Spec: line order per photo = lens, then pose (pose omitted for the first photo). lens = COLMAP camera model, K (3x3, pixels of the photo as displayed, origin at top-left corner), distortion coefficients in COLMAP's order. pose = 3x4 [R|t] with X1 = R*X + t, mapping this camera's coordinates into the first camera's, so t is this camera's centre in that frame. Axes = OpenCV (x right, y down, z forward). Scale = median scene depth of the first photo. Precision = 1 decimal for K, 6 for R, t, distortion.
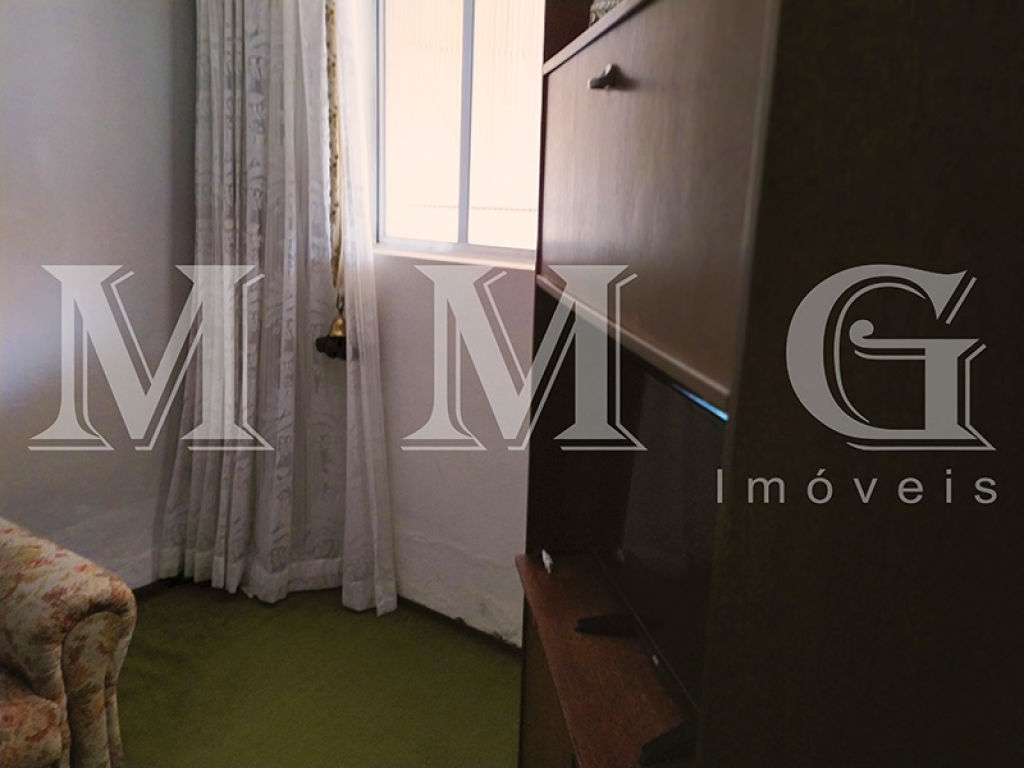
lens RADIAL K [[753.4, 0, 512.0], [0, 753.4, 384.0], [0, 0, 1]] dist [0.022642, 0.002631]
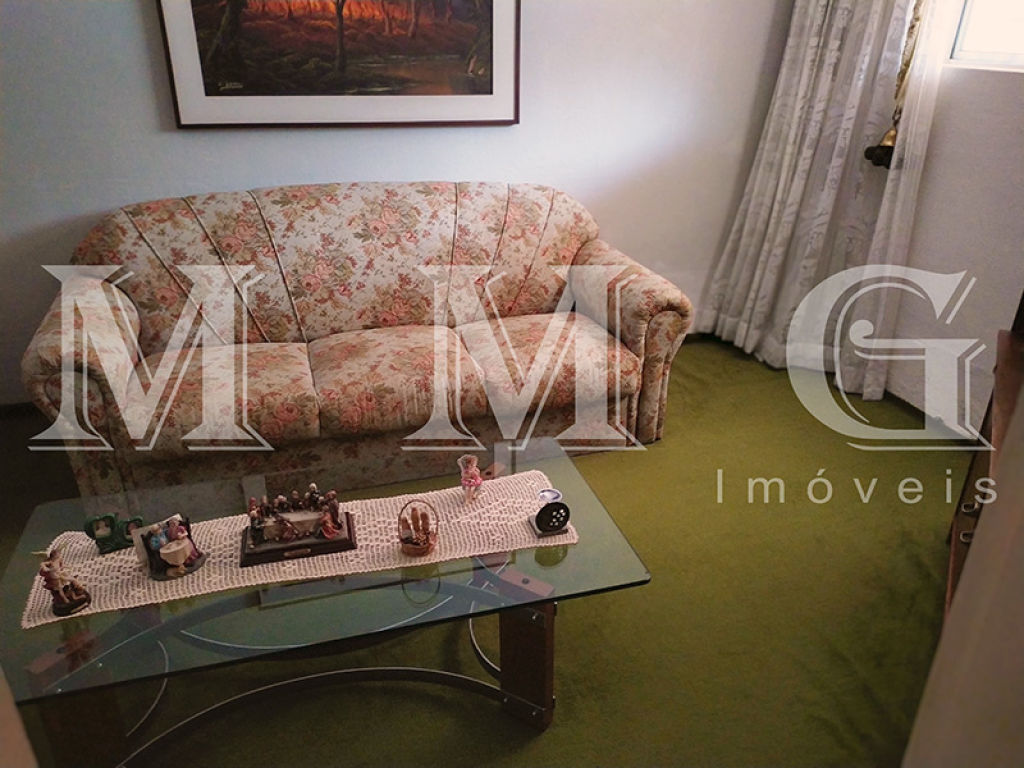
lens RADIAL K [[753.4, 0, 512.0], [0, 753.4, 384.0], [0, 0, 1]] dist [0.022642, 0.002631]
pose [[0.772164, 0.249007, -0.584601, 0.090200], [-0.141309, 0.964272, 0.224079, 0.105544], [0.619511, -0.090416, 0.779763, -0.271374]]
